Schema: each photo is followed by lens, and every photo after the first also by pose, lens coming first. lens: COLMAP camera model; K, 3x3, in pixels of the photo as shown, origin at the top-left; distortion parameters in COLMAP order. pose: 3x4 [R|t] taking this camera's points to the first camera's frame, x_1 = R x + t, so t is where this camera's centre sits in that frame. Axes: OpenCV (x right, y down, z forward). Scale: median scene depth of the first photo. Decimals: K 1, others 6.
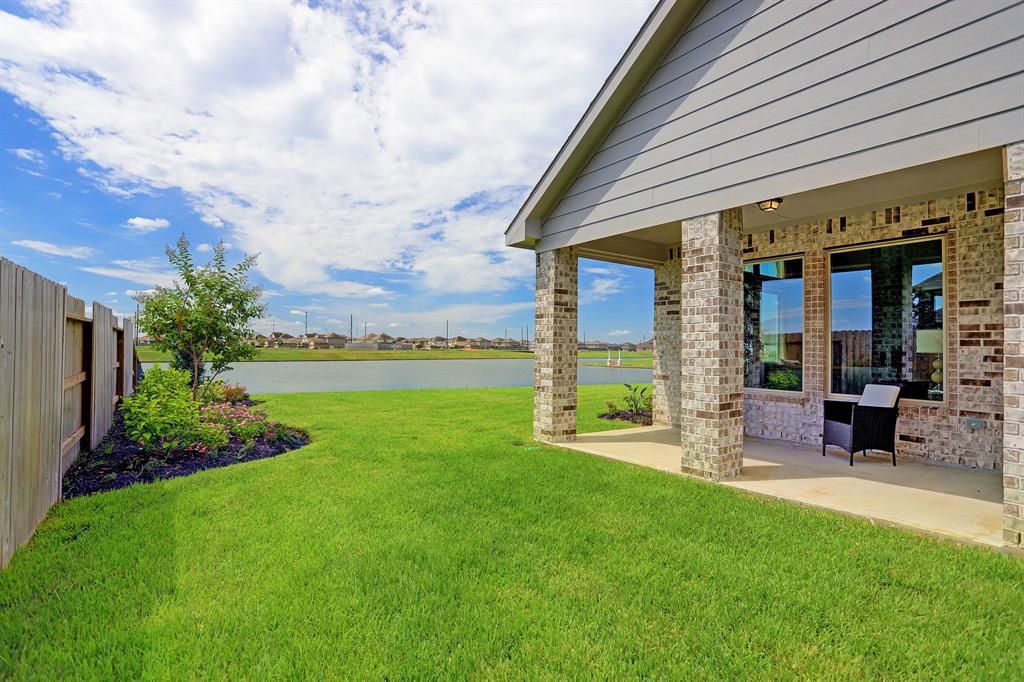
lens RADIAL K [[507.6, 0, 512.0], [0, 507.6, 341.0], [0, 0, 1]] dist [-0.065008, 0.032369]
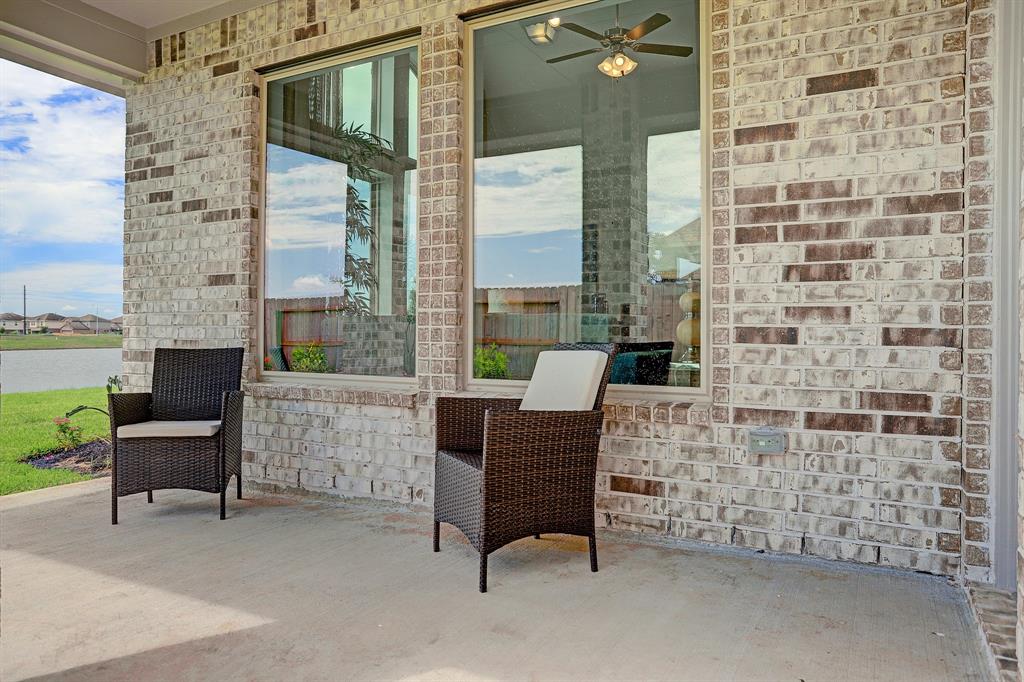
lens RADIAL K [[698.5, 0, 512.0], [0, 698.5, 341.0], [0, 0, 1]] dist [-0.004399, -0.000905]
pose [[0.887473, -0.015116, 0.460612, 0.488851], [0.001553, 0.999554, 0.029811, 0.069255], [-0.460858, -0.025741, 0.887101, 0.578035]]
